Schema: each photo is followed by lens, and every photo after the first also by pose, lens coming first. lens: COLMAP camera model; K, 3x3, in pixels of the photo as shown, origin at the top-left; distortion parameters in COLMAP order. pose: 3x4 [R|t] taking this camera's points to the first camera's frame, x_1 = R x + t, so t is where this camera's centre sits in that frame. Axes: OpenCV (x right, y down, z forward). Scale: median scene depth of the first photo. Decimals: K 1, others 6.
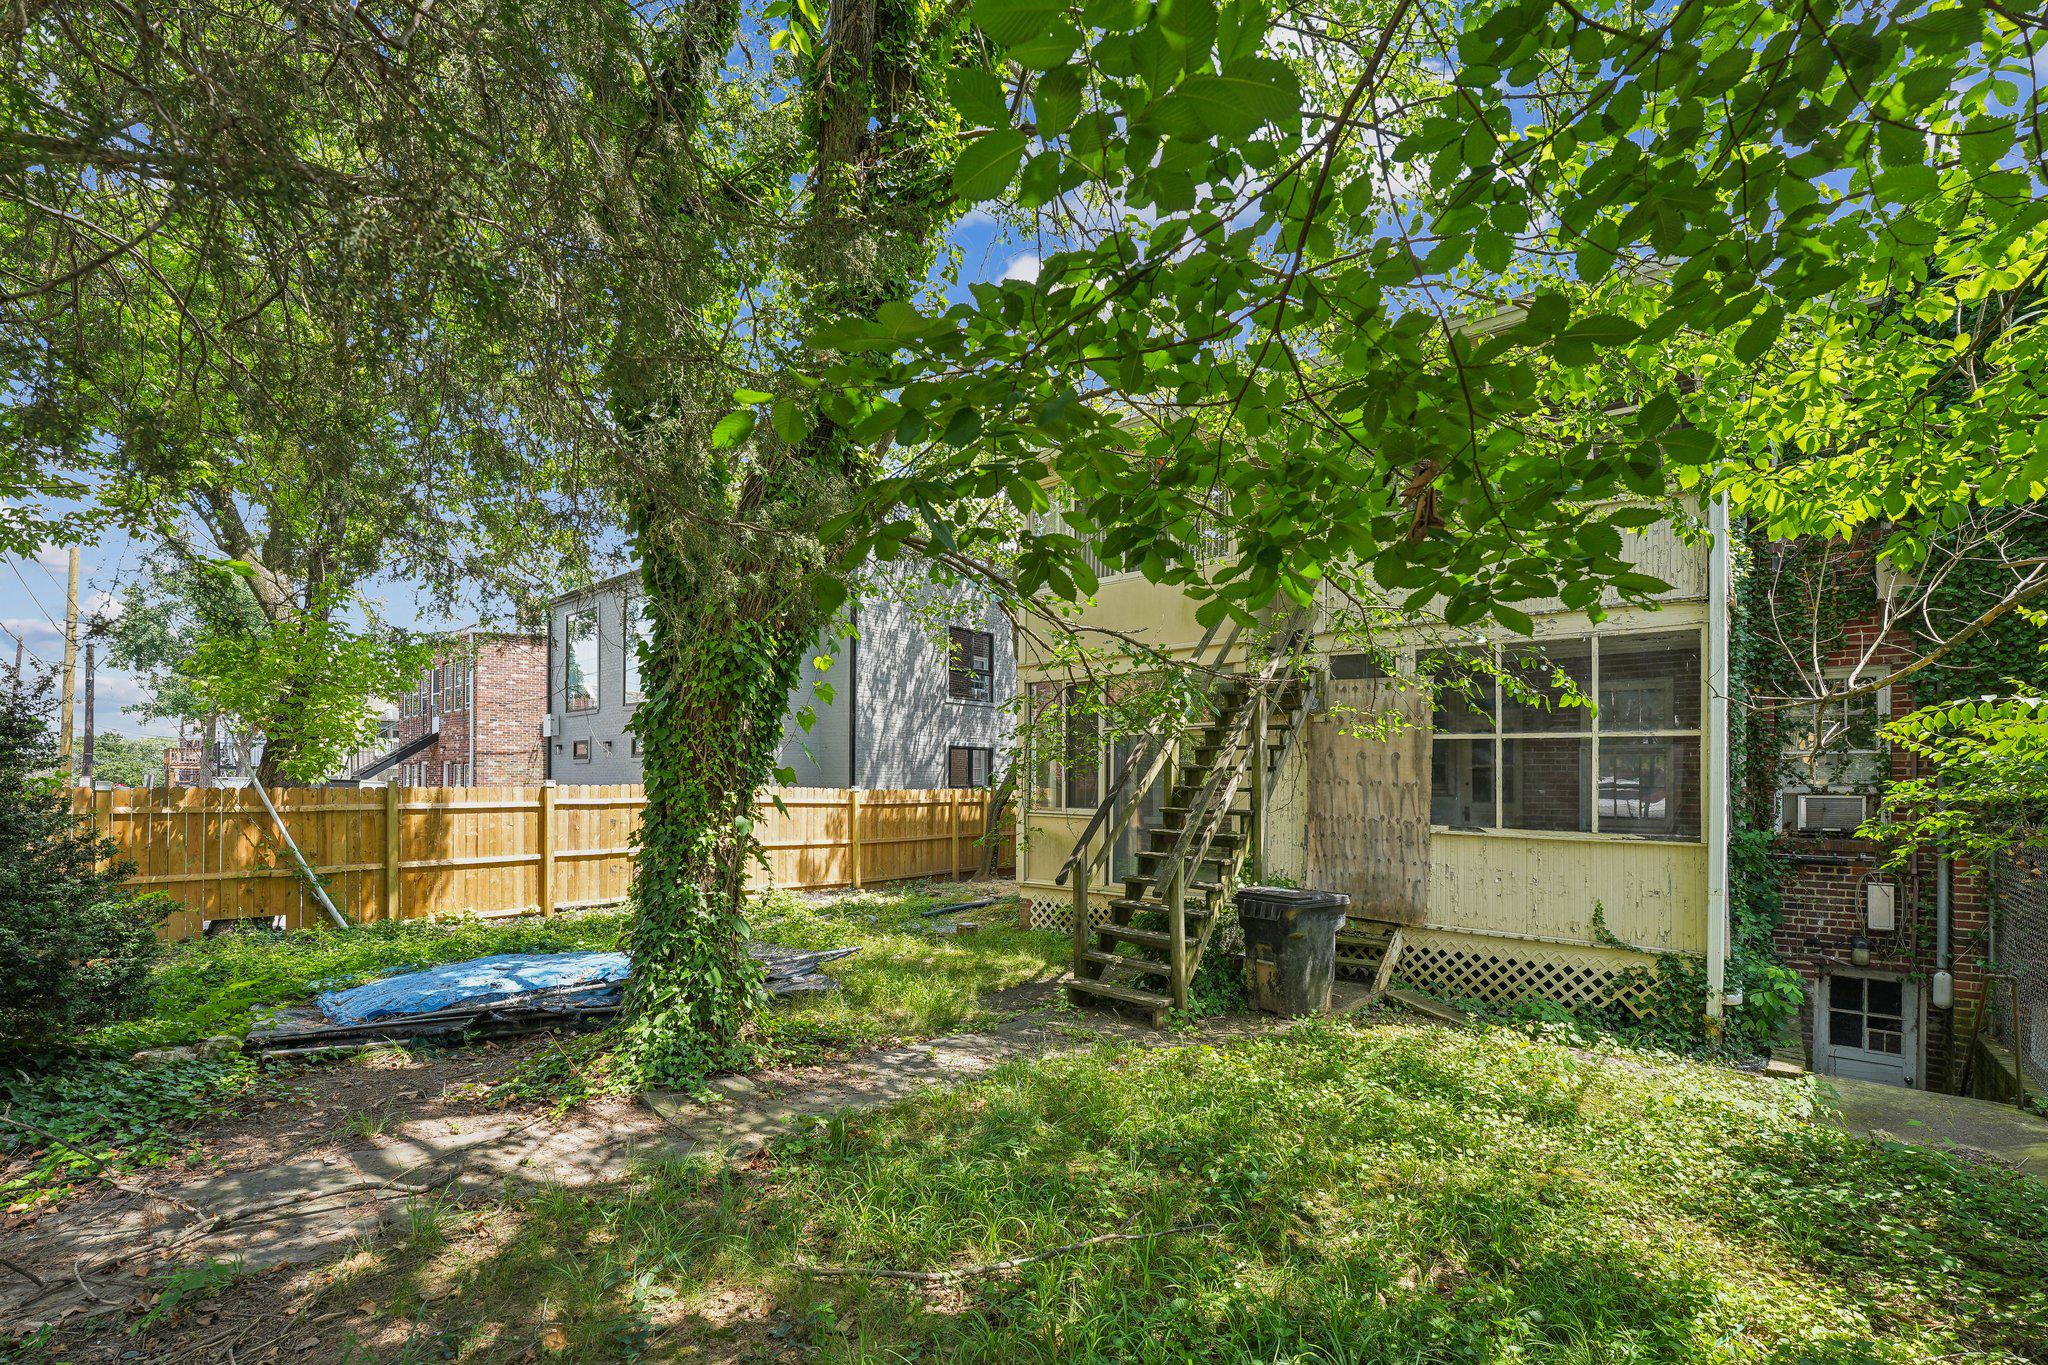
lens RADIAL K [[855.1, 0, 1020.2], [0, 855.1, 720.7], [0, 0, 1]] dist [-0.000226, 0.000376]
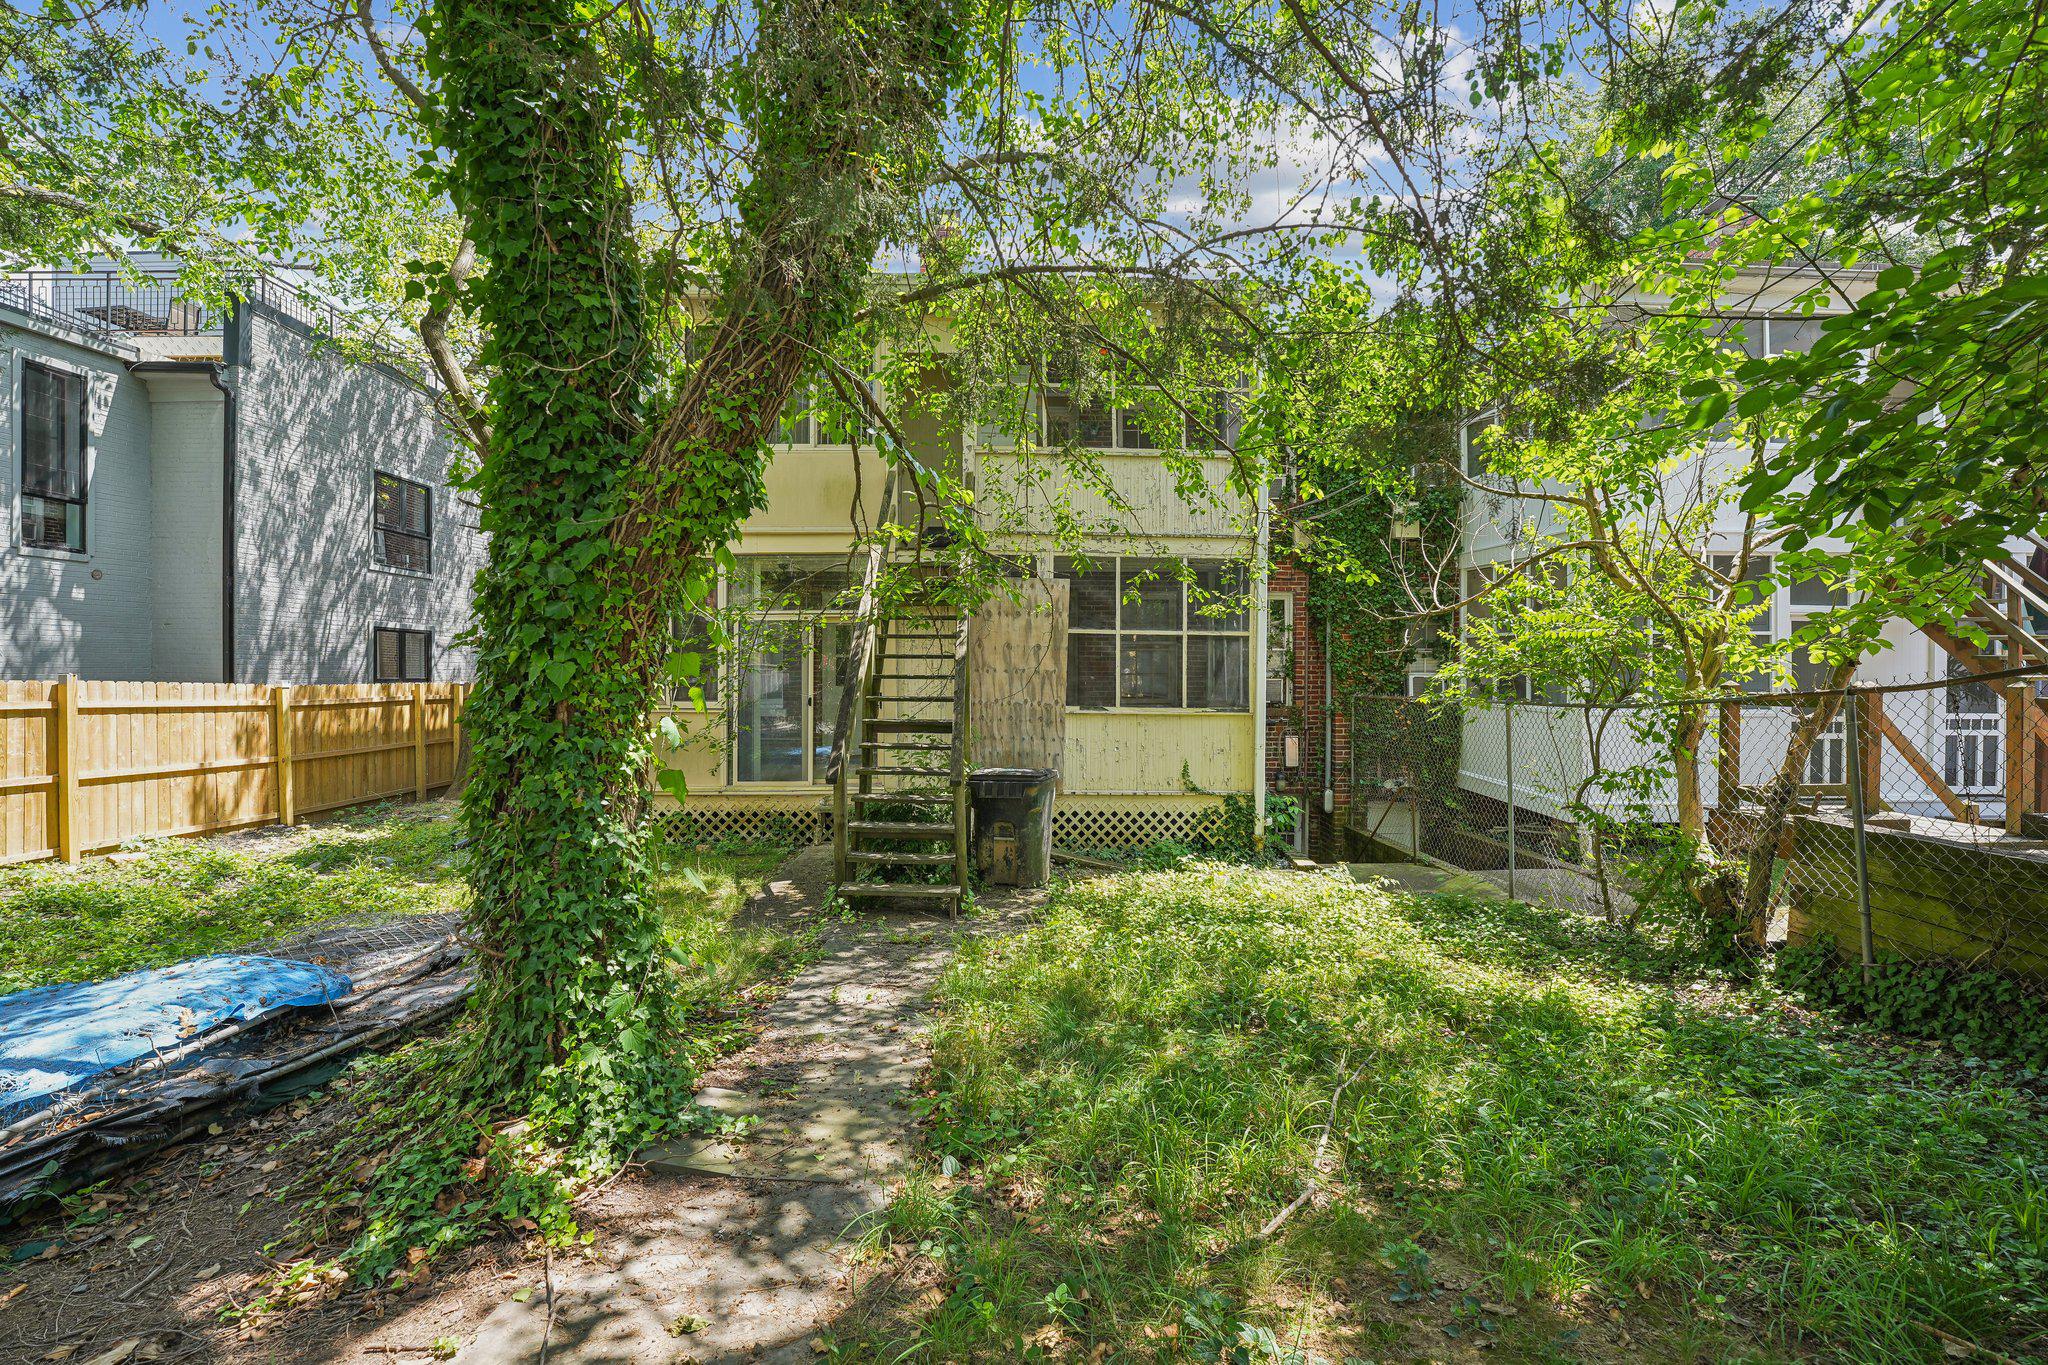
lens RADIAL K [[817.9, 0, 1024.1], [0, 817.9, 660.1], [0, 0, 1]] dist [0.001349, 0.000086]
pose [[0.777736, 0.007509, 0.628547, -0.262109], [-0.038245, 0.998641, 0.035392, 0.021834], [-0.627427, -0.051564, 0.776966, 0.171601]]
